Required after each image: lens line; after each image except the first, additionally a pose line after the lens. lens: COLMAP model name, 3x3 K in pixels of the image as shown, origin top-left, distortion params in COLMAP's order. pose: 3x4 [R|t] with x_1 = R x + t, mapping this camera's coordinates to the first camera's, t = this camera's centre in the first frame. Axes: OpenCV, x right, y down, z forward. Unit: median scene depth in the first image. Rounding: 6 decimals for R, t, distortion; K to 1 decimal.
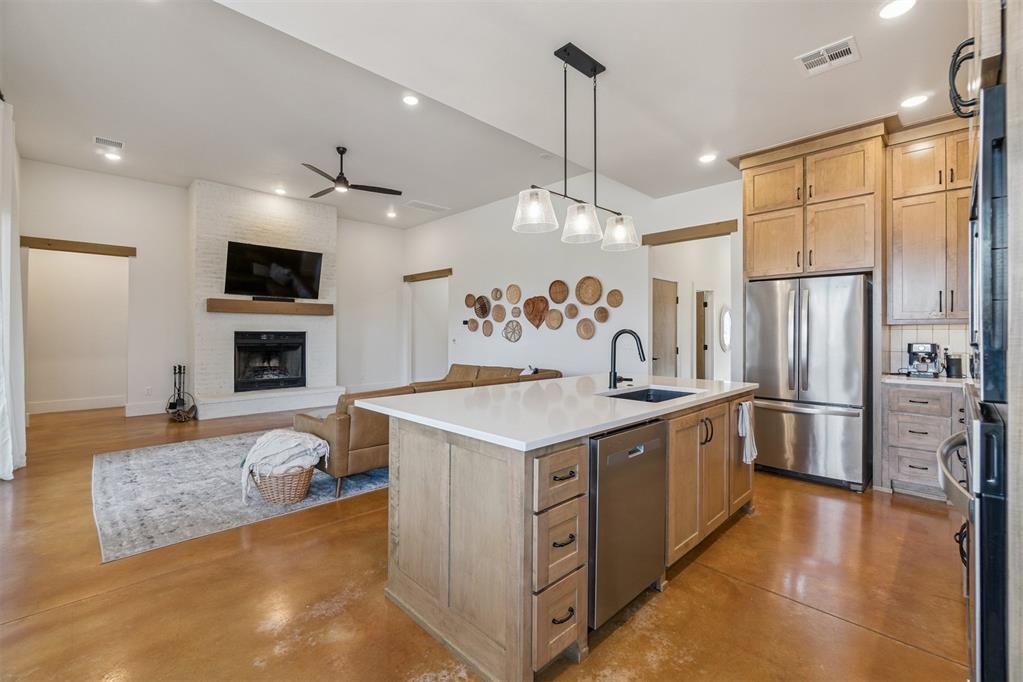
lens RADIAL K [[441.9, 0, 511.0], [0, 441.9, 332.0], [0, 0, 1]] dist [-0.005056, 0.001842]
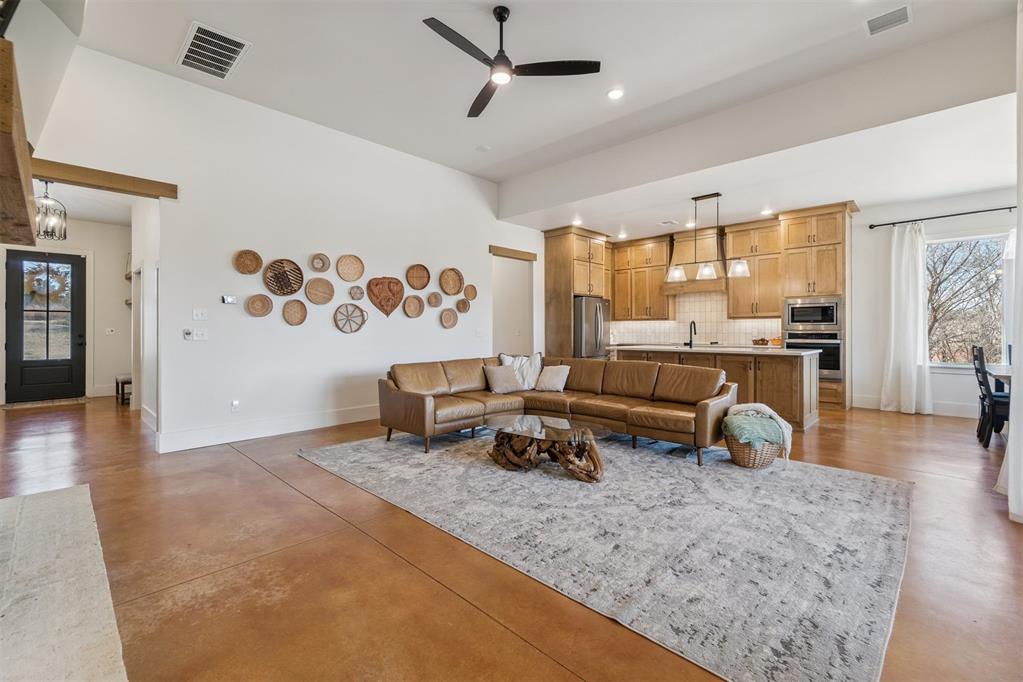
lens RADIAL K [[441.9, 0, 515.7], [0, 441.9, 328.1], [0, 0, 1]] dist [-0.005056, 0.001842]
pose [[-0.031923, 0.001979, 0.999488, -0.808955], [-0.004000, 0.999990, -0.002108, 0.016291], [-0.999482, -0.004065, -0.031914, 0.817392]]
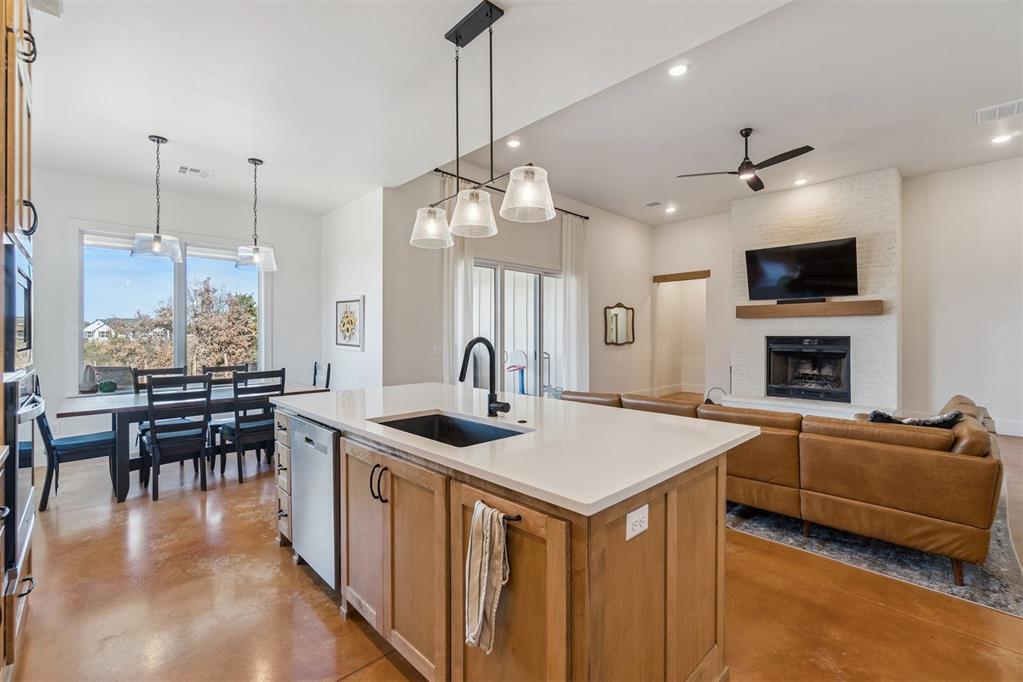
lens RADIAL K [[441.9, 0, 516.7], [0, 441.9, 333.1], [0, 0, 1]] dist [-0.005056, 0.001842]
pose [[-0.003009, -0.006208, -0.999976, 0.408425], [0.003512, 0.999974, -0.006219, -0.004228], [0.999989, -0.003531, -0.002987, 0.443207]]
